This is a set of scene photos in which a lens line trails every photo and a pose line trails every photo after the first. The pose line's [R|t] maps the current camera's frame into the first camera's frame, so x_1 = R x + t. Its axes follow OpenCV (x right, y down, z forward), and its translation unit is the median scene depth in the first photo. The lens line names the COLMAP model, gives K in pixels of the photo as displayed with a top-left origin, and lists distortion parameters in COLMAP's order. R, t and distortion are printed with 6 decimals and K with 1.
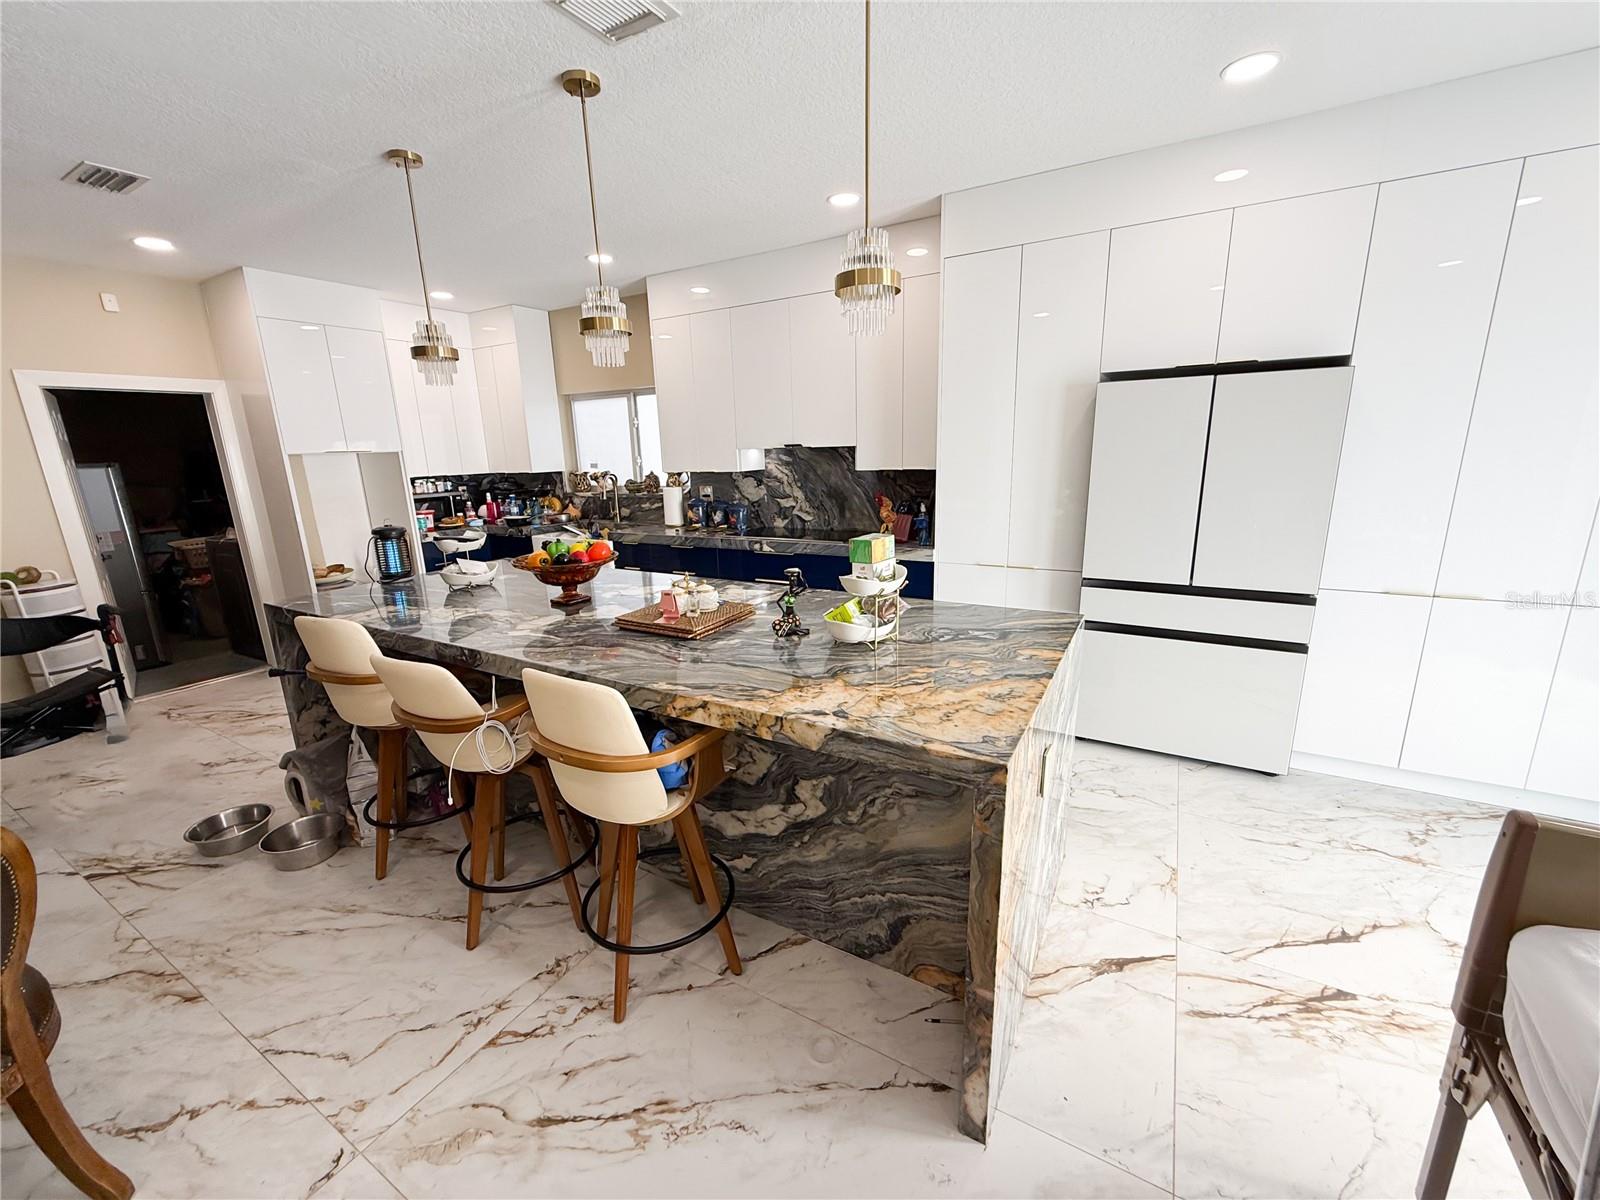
lens RADIAL K [[640.2, 0, 799.2], [0, 640.2, 599.0], [0, 0, 1]] dist [-0.001162, 0.000634]
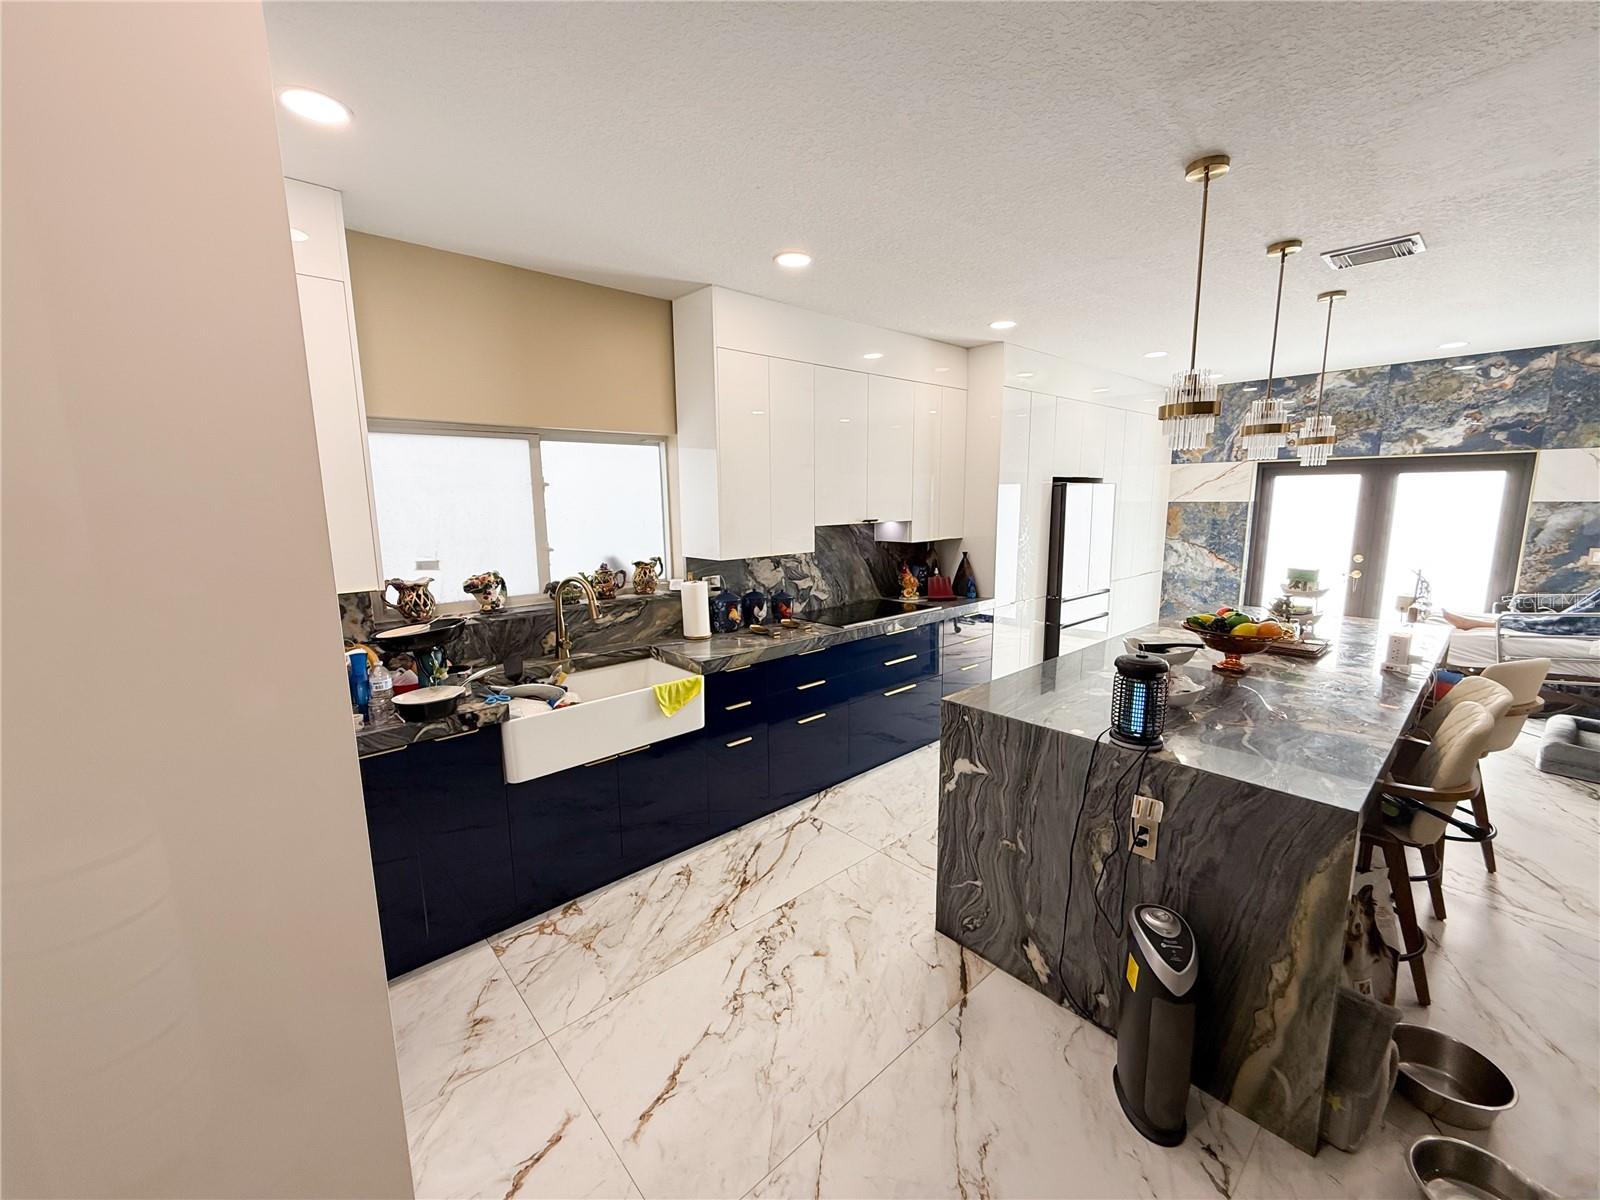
lens RADIAL K [[640.2, 0, 798.8], [0, 640.2, 600.0], [0, 0, 1]] dist [-0.001162, 0.000634]
pose [[0.312690, -0.125009, 0.941593, -0.871445], [0.226008, 0.972623, 0.054075, -0.179894], [-0.922575, 0.195899, 0.332383, 0.720785]]
